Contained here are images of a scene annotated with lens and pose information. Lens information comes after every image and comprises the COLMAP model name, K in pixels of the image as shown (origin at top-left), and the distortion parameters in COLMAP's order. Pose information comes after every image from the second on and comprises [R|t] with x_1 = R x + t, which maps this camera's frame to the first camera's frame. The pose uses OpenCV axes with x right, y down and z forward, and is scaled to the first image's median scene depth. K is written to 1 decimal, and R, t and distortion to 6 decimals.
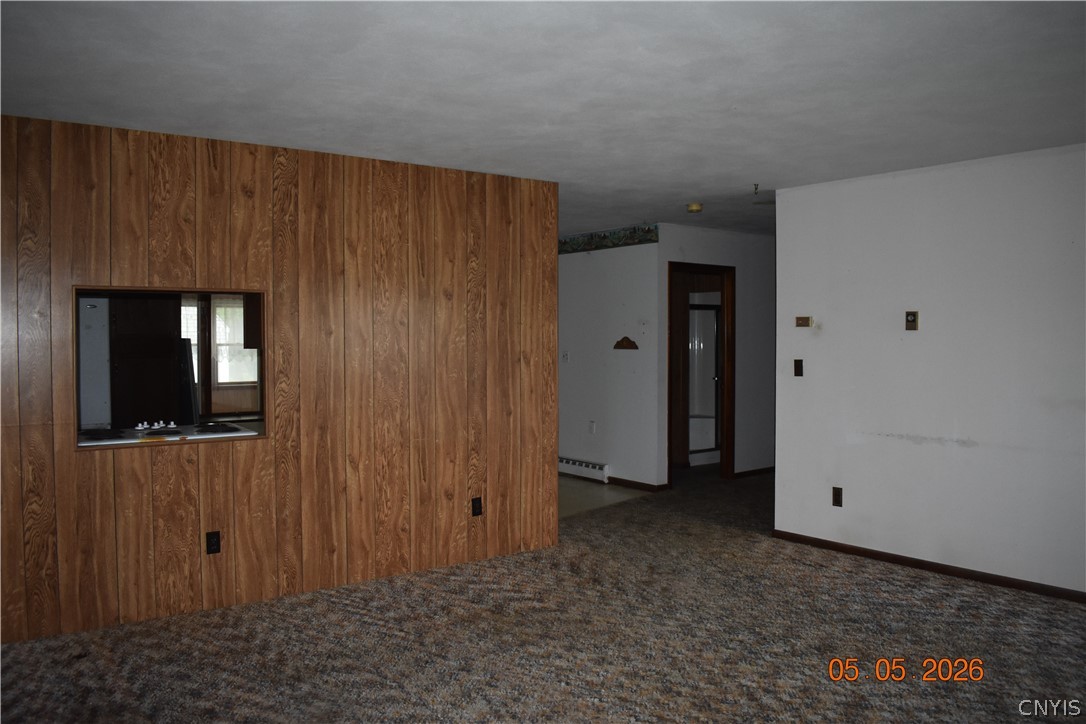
lens RADIAL K [[868.3, 0, 542.5], [0, 868.3, 361.8], [0, 0, 1]] dist [-0.051037, -0.008523]
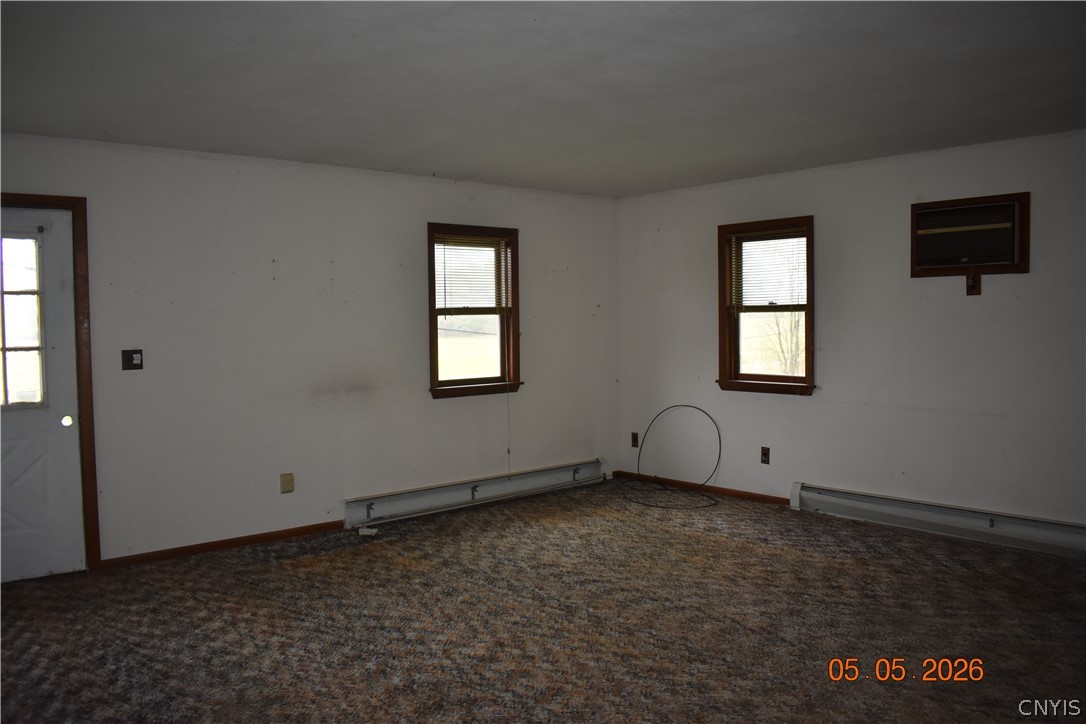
lens RADIAL K [[868.3, 0, 541.9], [0, 868.3, 357.6], [0, 0, 1]] dist [-0.051037, -0.008523]
pose [[-0.998591, 0.012960, -0.051458, 0.286163], [0.008787, 0.996716, 0.080494, -0.060310], [0.052332, 0.079928, -0.995426, 1.941680]]
